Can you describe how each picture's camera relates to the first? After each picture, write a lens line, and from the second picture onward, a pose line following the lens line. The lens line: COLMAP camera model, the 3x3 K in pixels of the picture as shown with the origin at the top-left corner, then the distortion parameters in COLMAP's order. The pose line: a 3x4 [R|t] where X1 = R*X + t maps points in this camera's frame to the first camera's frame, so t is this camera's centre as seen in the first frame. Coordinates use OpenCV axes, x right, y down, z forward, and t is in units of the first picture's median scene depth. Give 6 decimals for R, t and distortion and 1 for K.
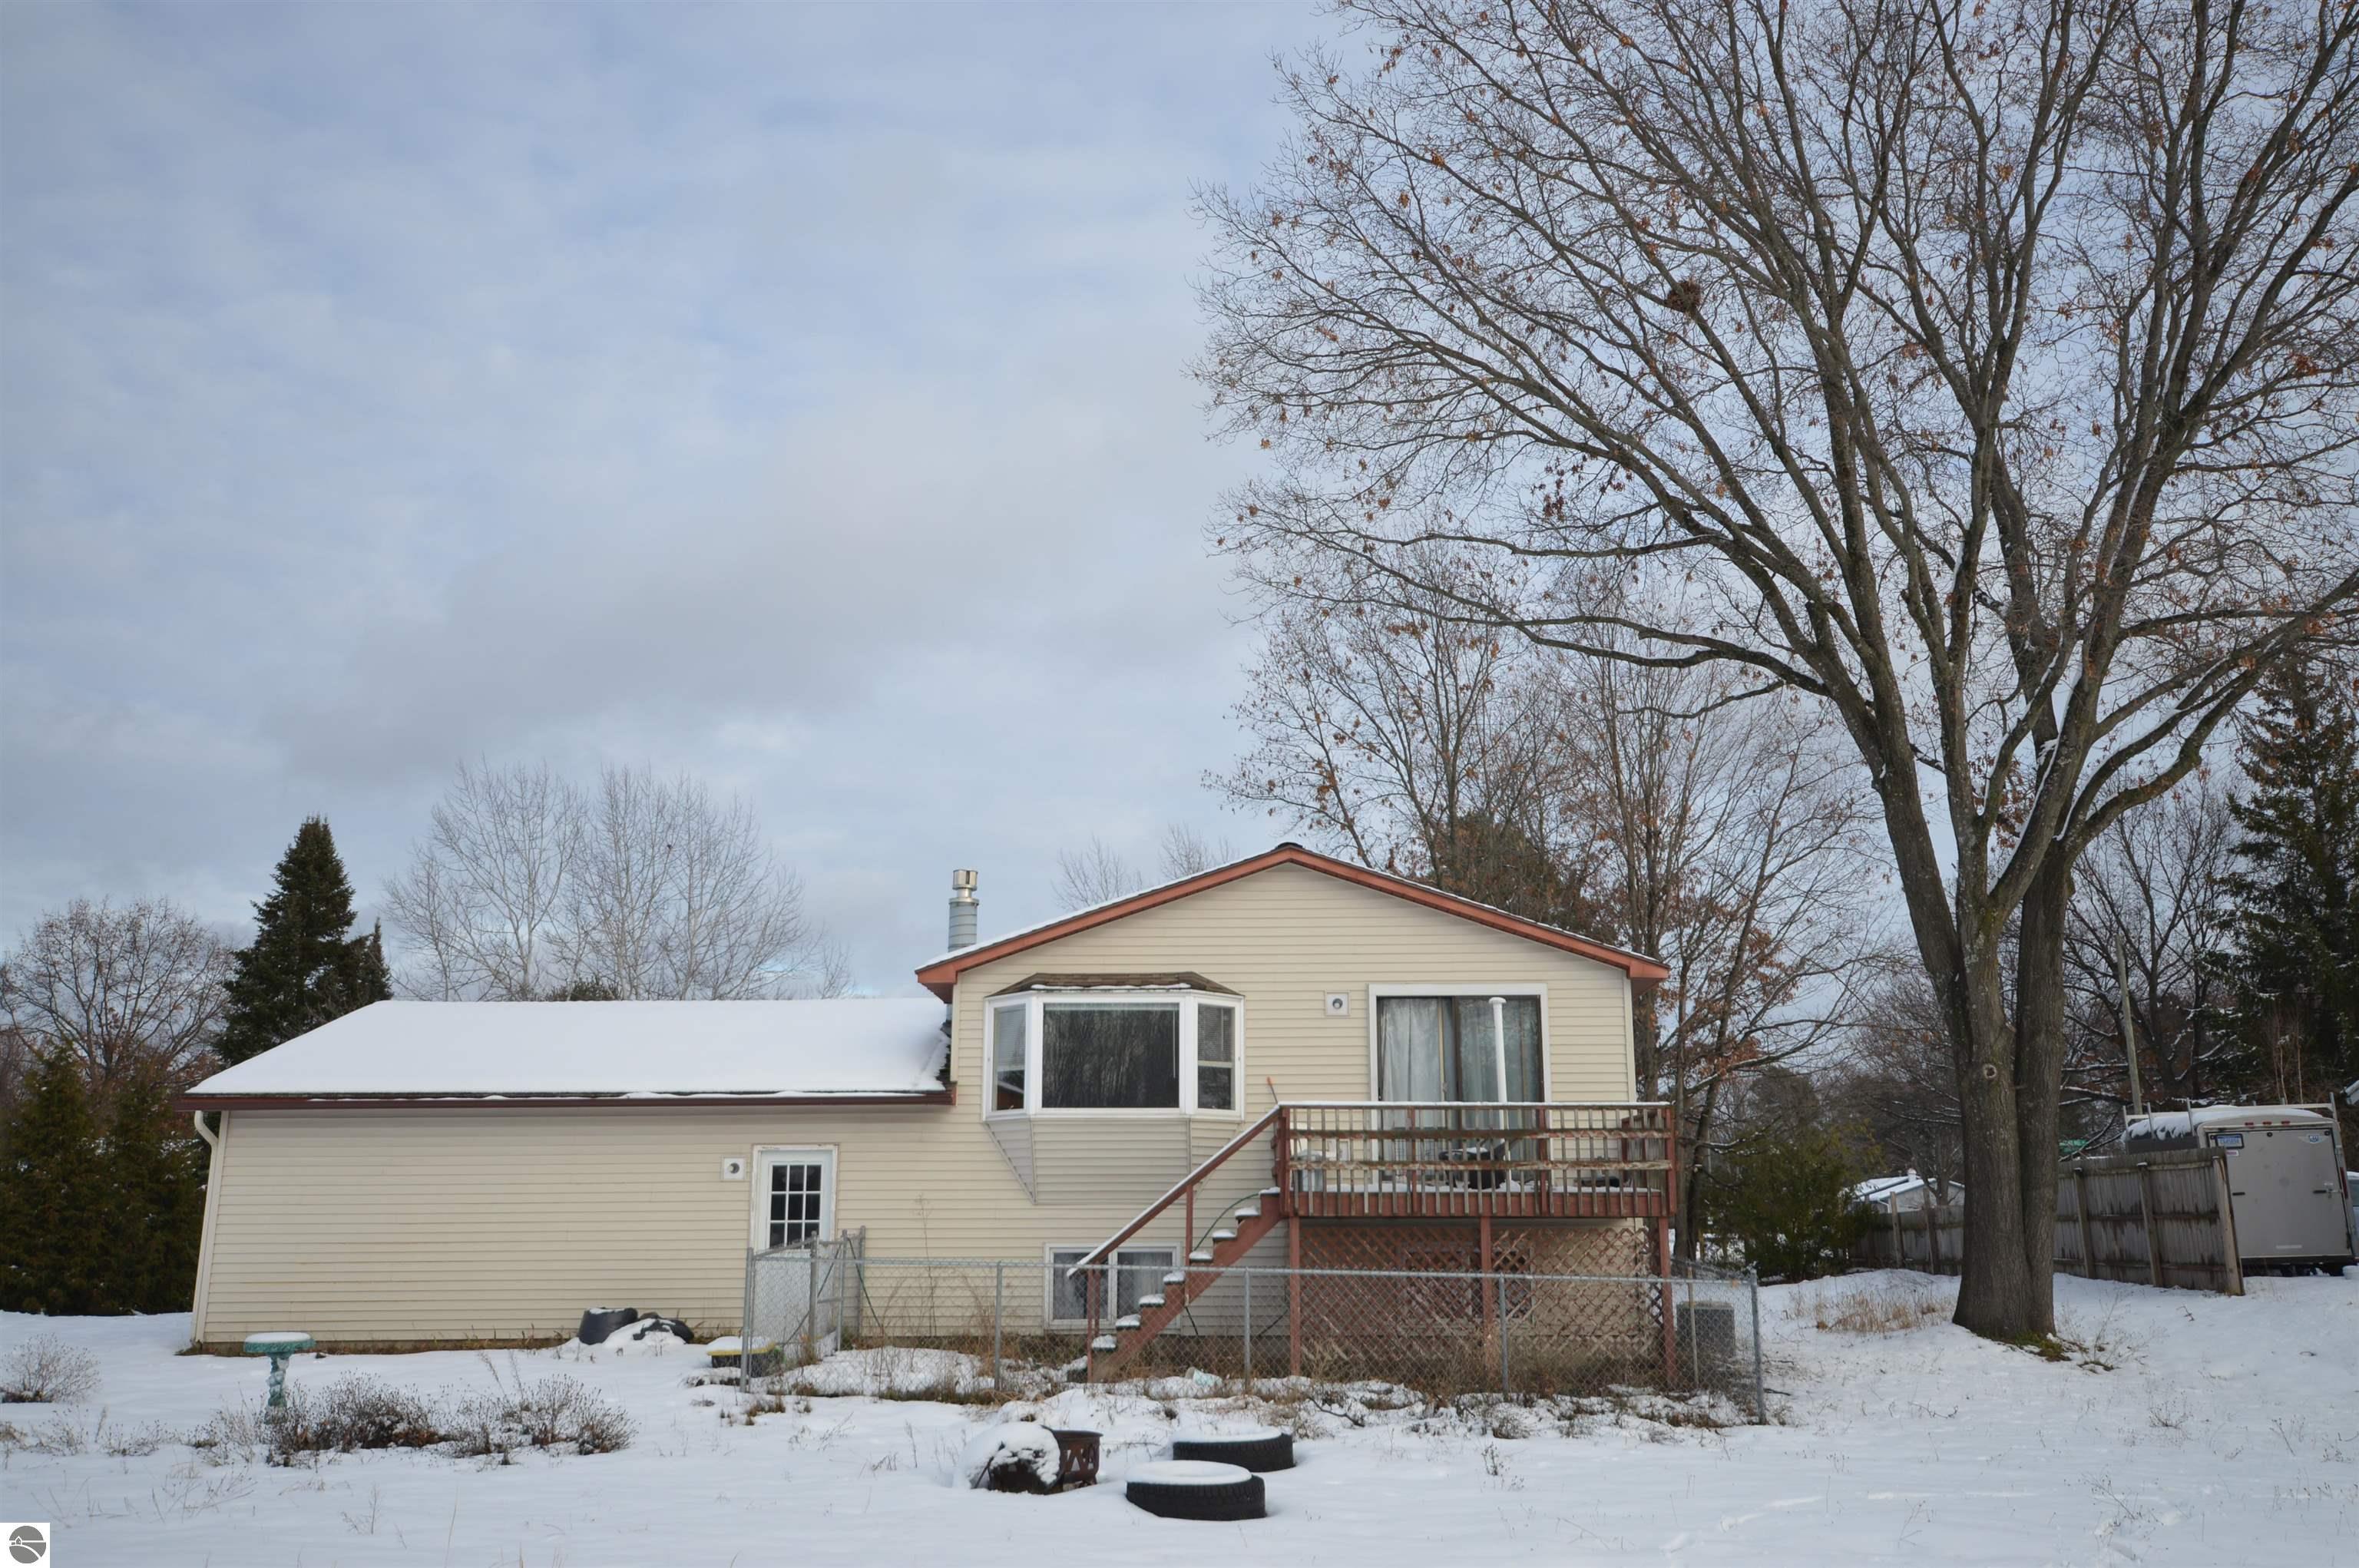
lens RADIAL K [[1941.3, 0, 1164.5], [0, 1941.3, 773.1], [0, 0, 1]] dist [-0.001477, 0.054714]
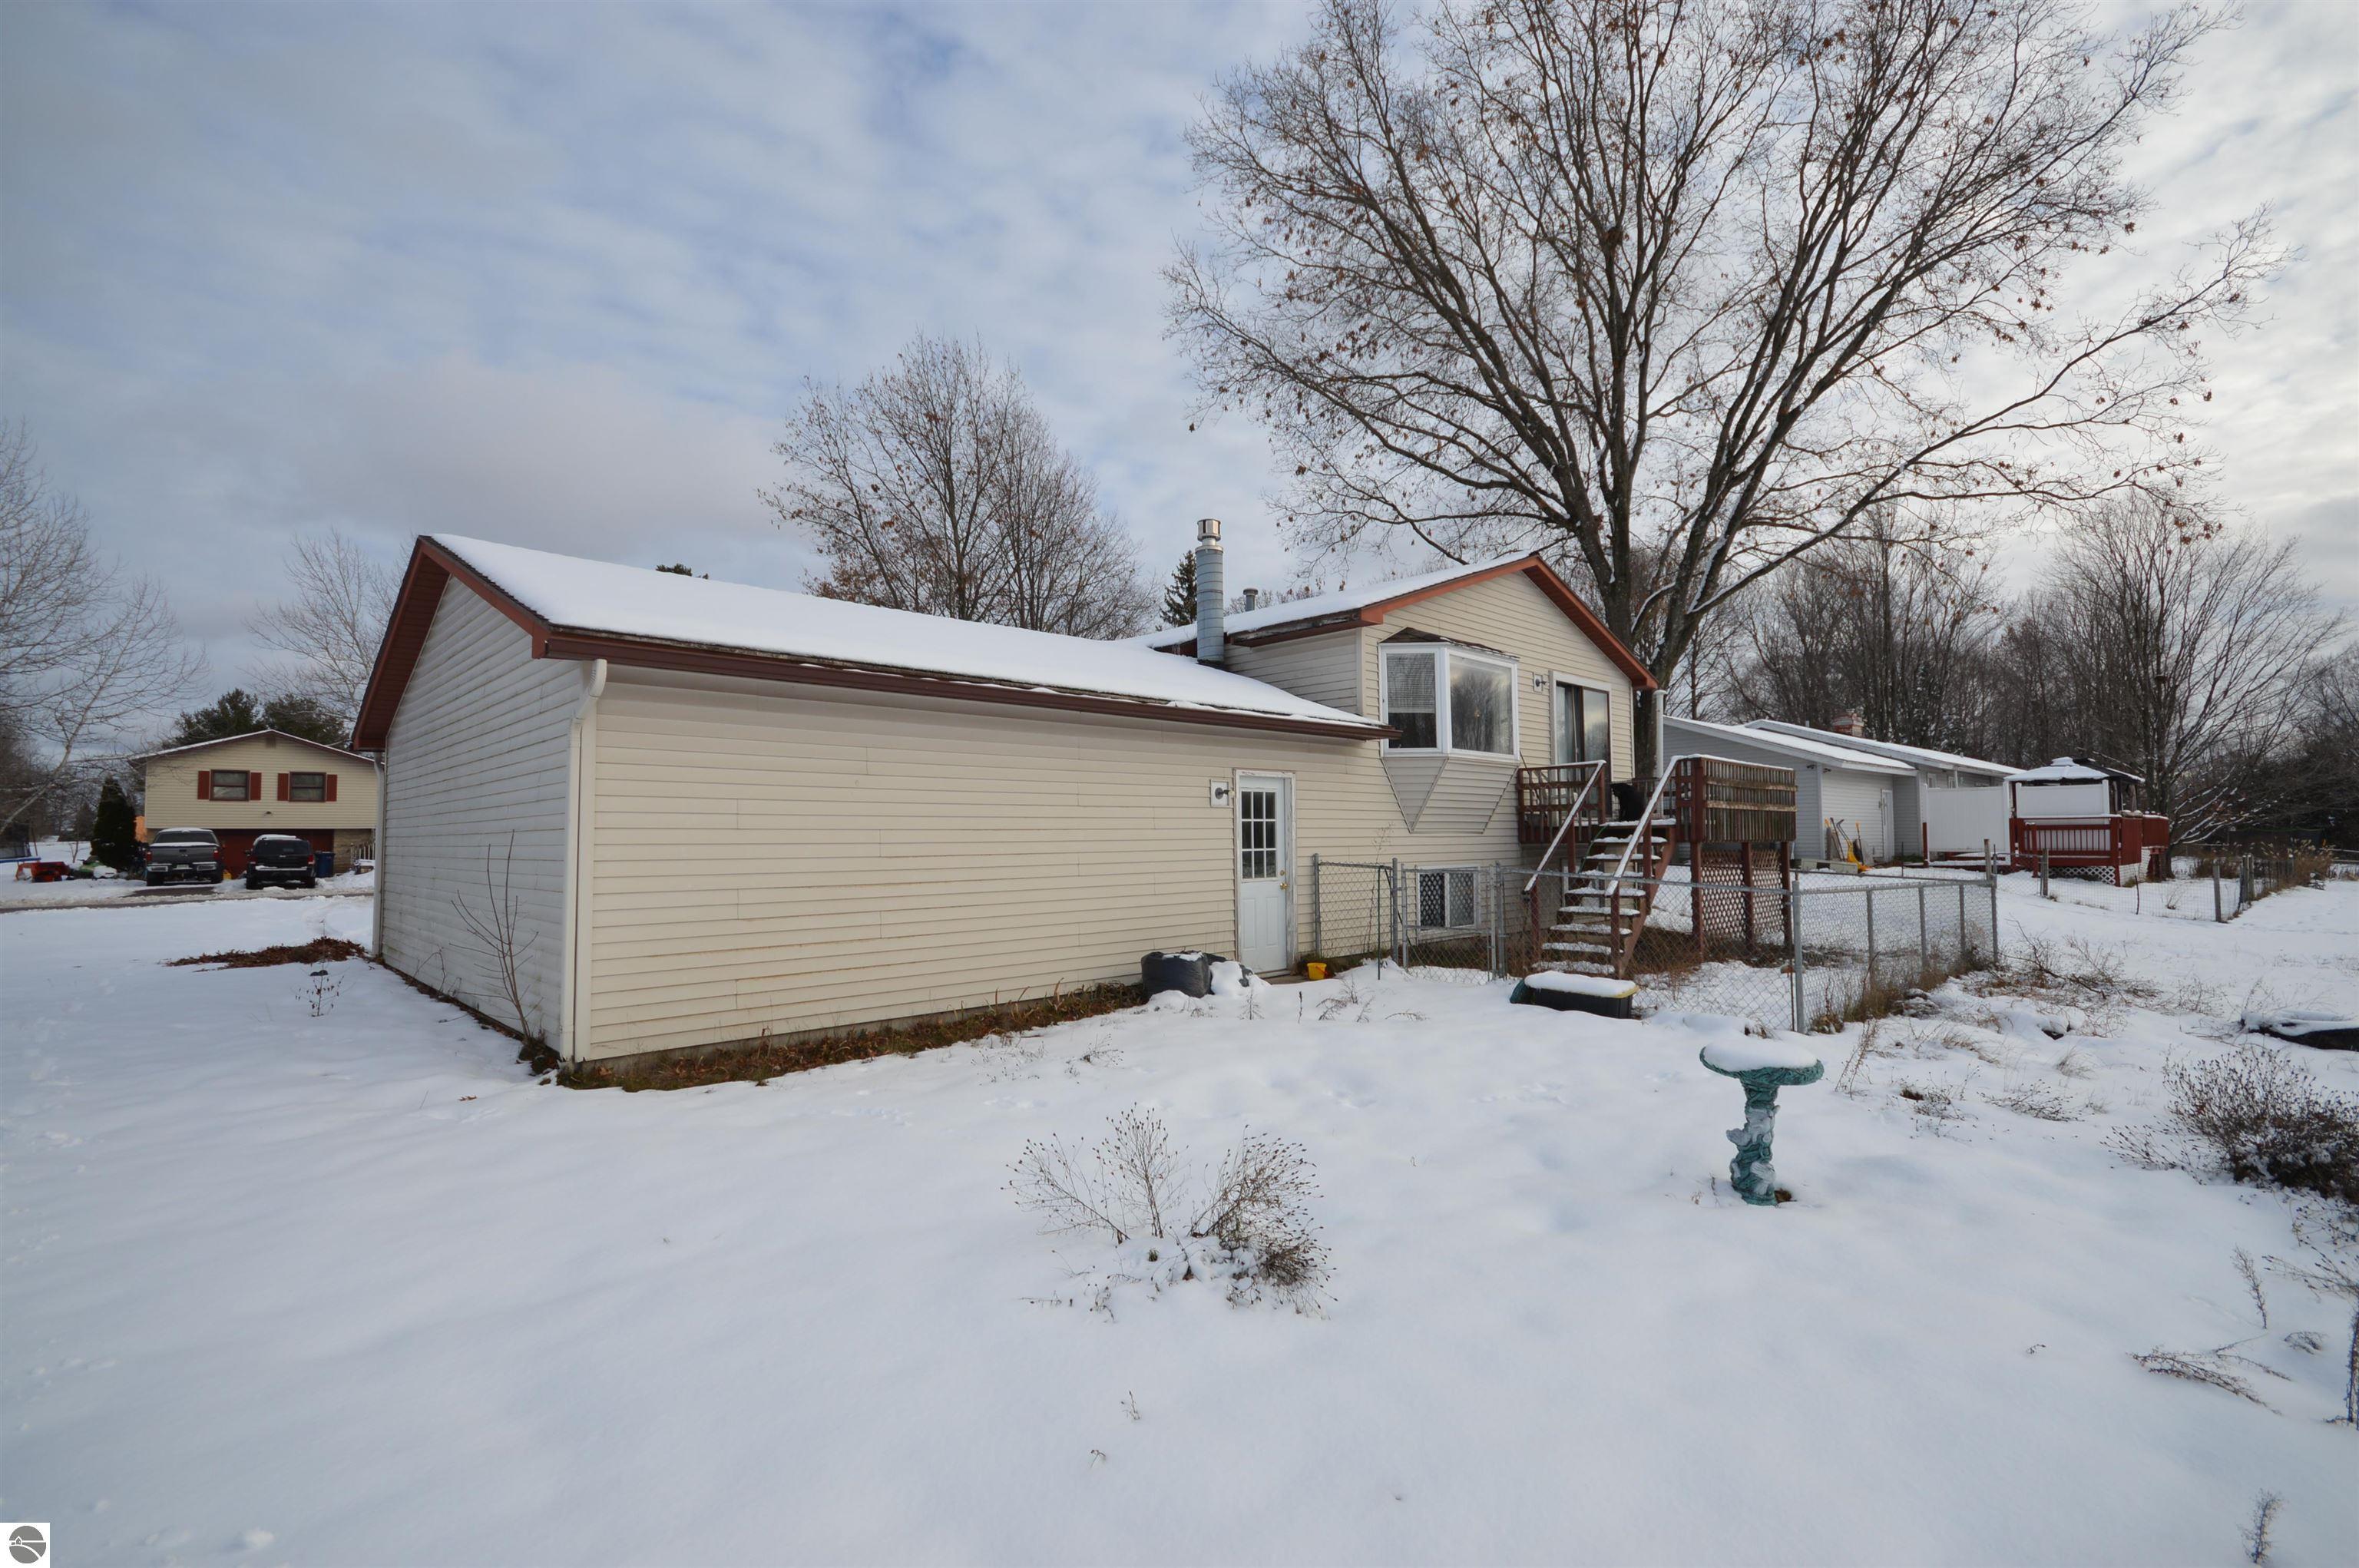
lens RADIAL K [[1078.1, 0, 1214.9], [0, 1078.1, 779.1], [0, 0, 1]] dist [-0.007104, -0.000139]
pose [[0.684539, 0.038334, 0.727968, -0.587658], [-0.158114, 0.982651, 0.096936, 0.147212], [-0.711622, -0.181459, 0.678724, 0.654766]]
